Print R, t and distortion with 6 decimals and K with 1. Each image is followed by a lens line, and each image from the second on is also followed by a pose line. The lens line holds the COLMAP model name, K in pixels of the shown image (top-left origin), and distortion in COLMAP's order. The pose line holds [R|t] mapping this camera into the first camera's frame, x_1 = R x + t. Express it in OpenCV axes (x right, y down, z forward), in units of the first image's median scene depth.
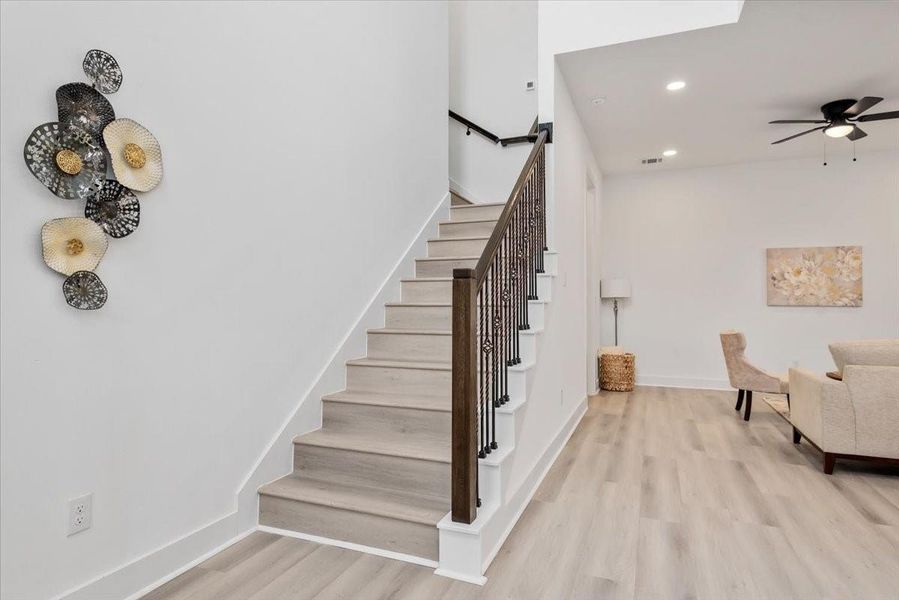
lens RADIAL K [[503.4, 0, 443.4], [0, 503.4, 291.8], [0, 0, 1]] dist [0.012284, -0.008616]
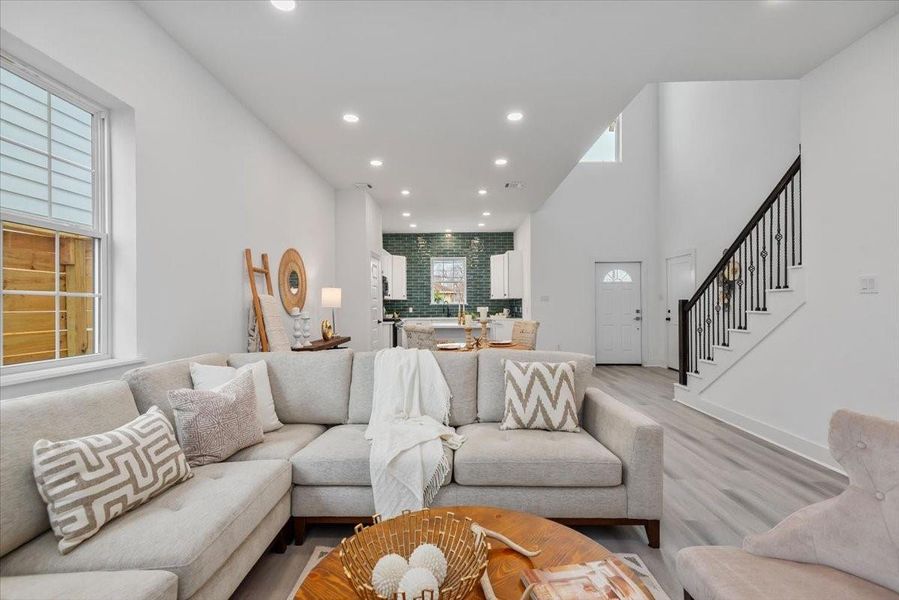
lens RADIAL K [[407.3, 0, 450.8], [0, 407.3, 302.6], [0, 0, 1]] dist [0.023188, -0.013088]
pose [[-0.928145, -0.001646, -0.372216, 0.750400], [0.010339, 0.999490, -0.030203, 0.010454], [0.372076, -0.031881, -0.927654, 0.930534]]
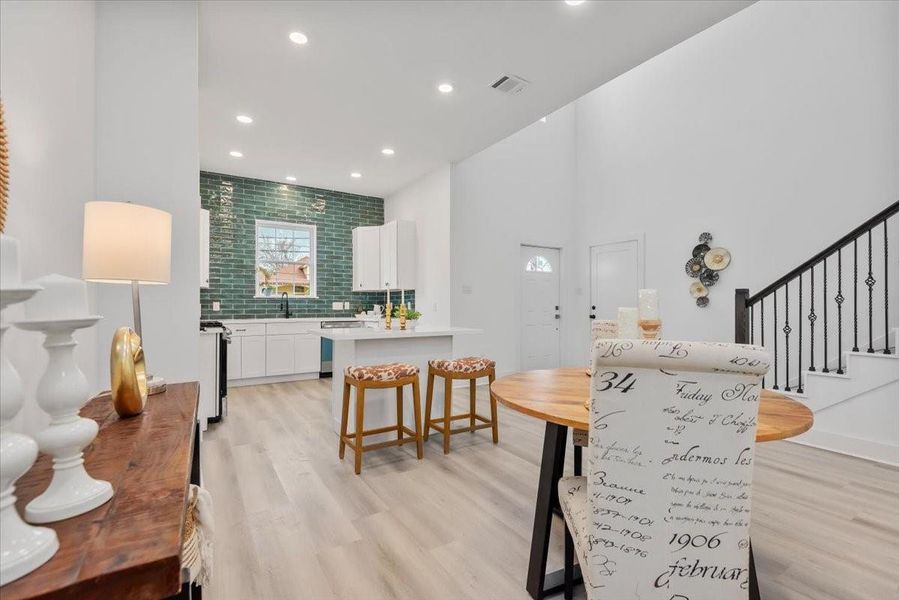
lens RADIAL K [[407.3, 0, 451.8], [0, 407.3, 304.3], [0, 0, 1]] dist [0.023188, -0.013088]
pose [[-0.578969, -0.006853, -0.815321, 0.749387], [0.016182, 0.999671, -0.019893, 0.012019], [0.815189, -0.024711, -0.578668, 0.345011]]
